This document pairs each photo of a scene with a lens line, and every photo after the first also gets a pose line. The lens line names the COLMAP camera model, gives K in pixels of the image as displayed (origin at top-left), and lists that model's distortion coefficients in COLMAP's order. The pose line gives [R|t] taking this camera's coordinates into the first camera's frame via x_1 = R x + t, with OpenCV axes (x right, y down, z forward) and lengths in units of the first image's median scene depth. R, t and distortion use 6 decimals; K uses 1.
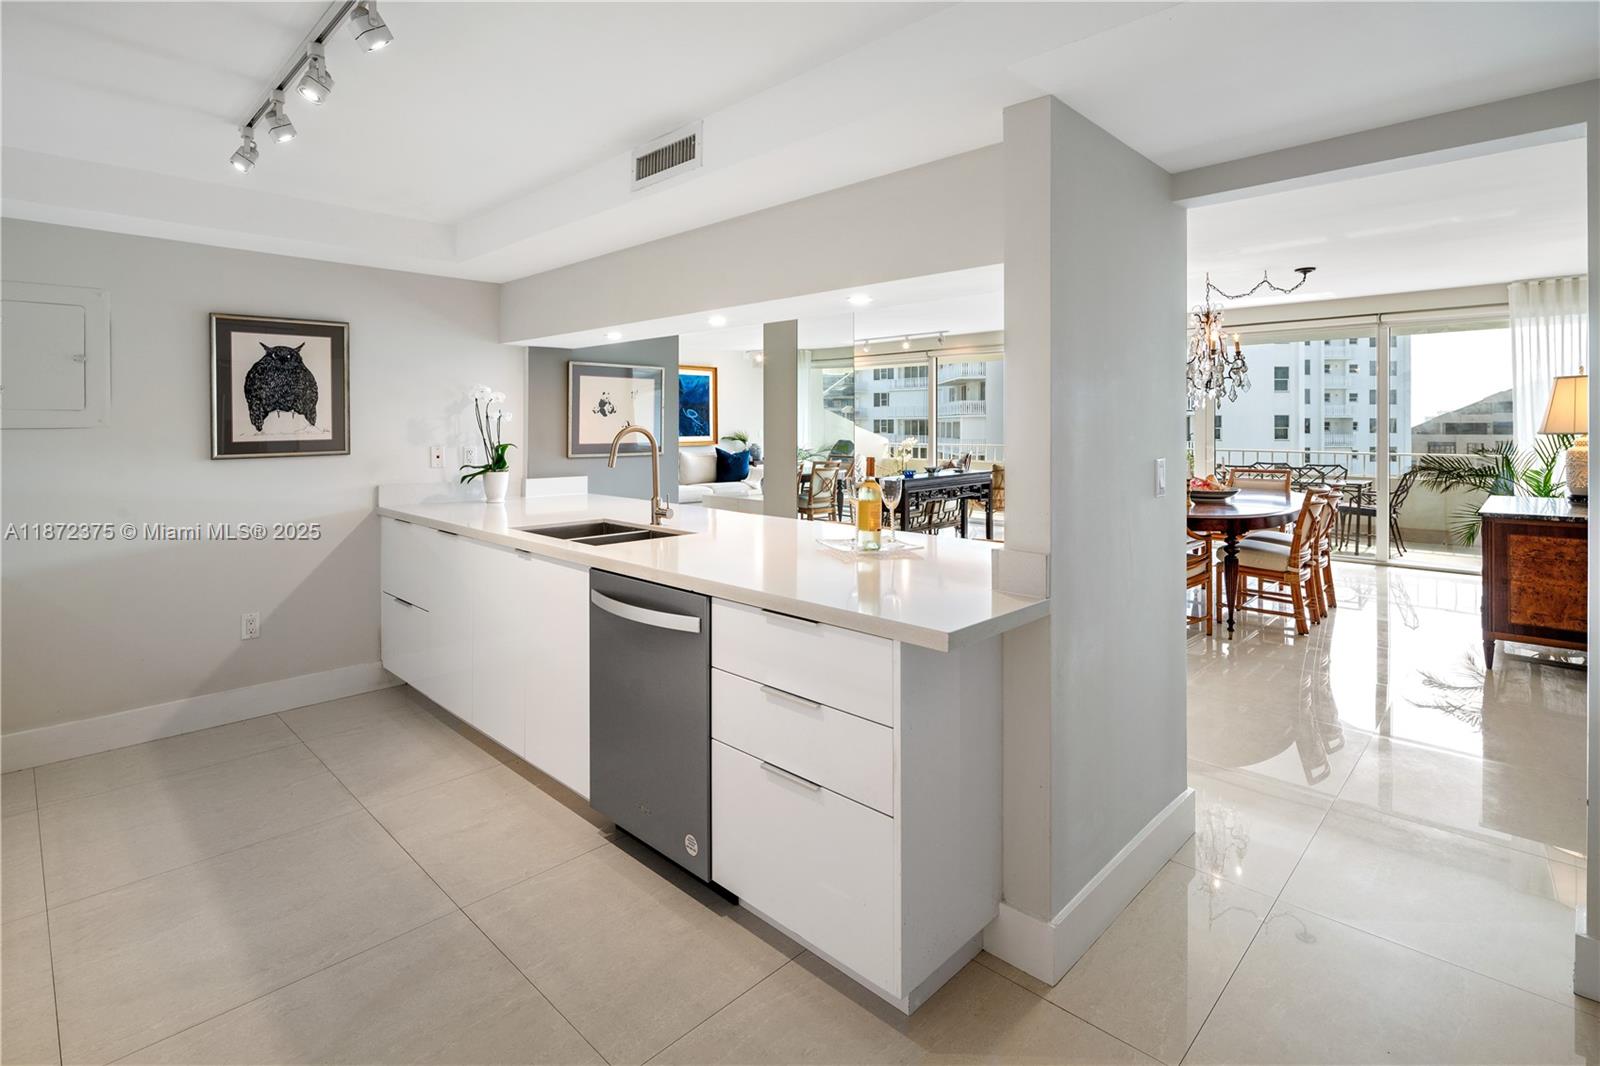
lens RADIAL K [[767.9, 0, 794.3], [0, 767.9, 518.3], [0, 0, 1]] dist [0.001186, -0.001283]
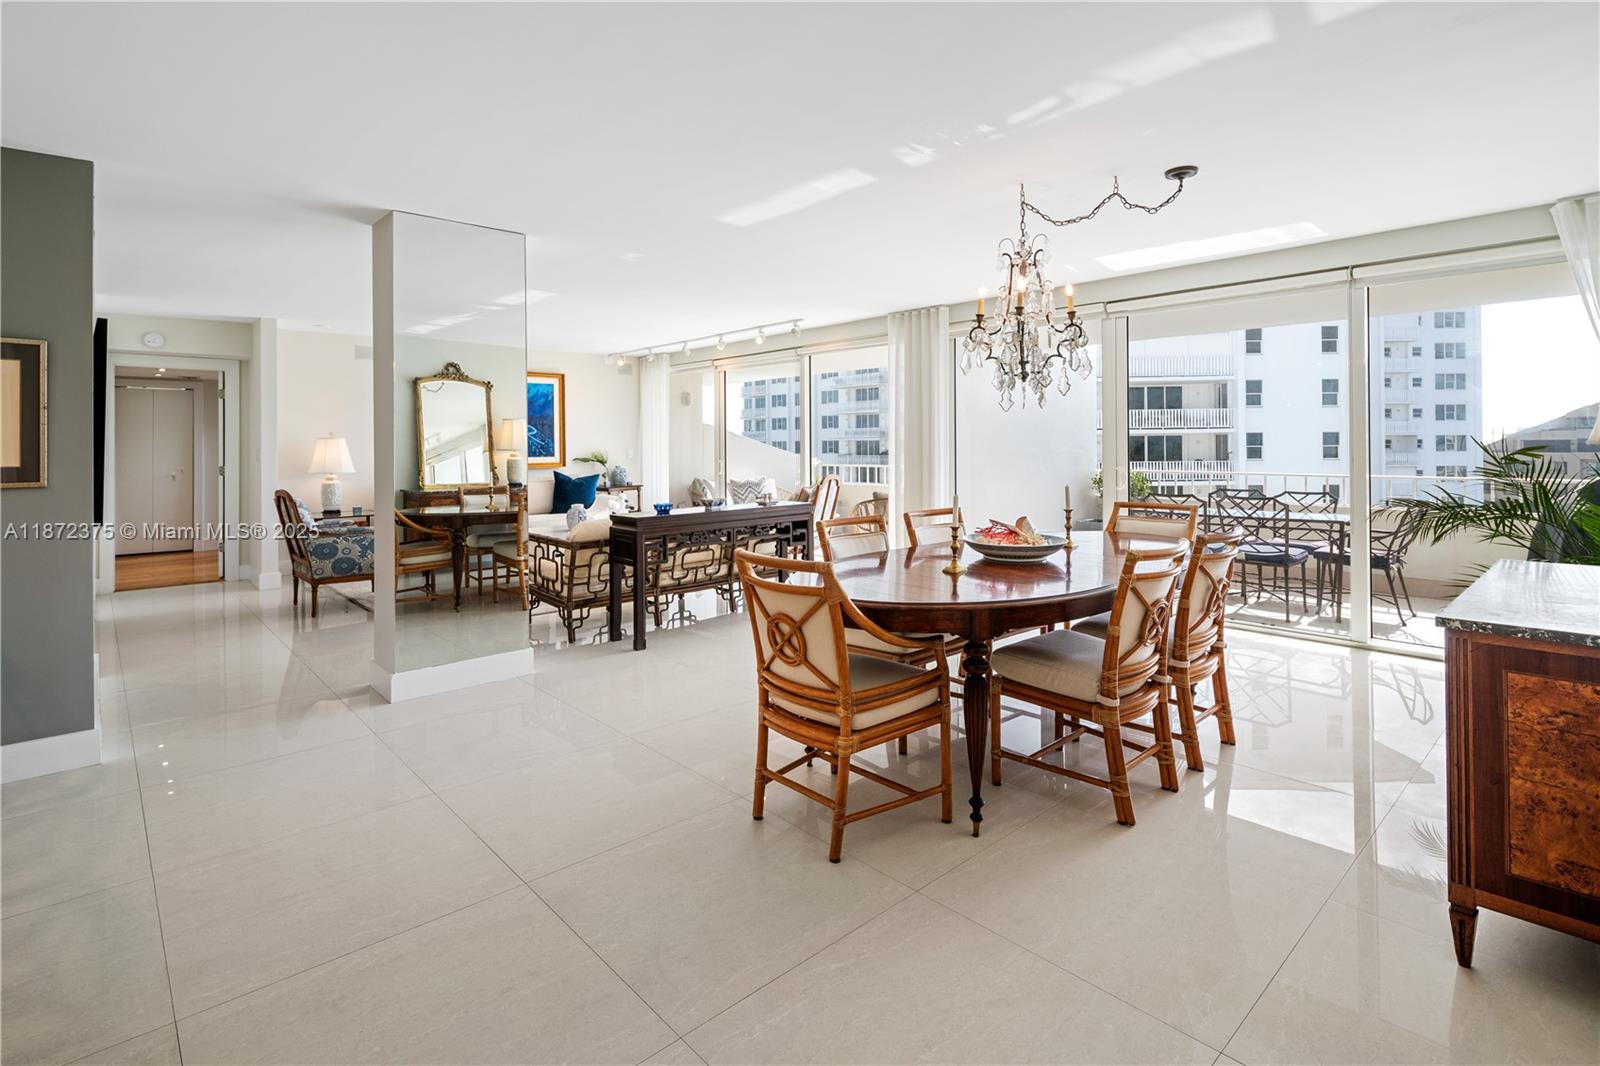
lens RADIAL K [[767.9, 0, 797.0], [0, 767.9, 532.0], [0, 0, 1]] dist [0.001186, -0.001283]
pose [[0.998373, 0.001254, -0.057006, 0.317662], [-0.001813, 0.999951, -0.009760, -0.030518], [0.056991, 0.009848, 0.998326, 0.310013]]
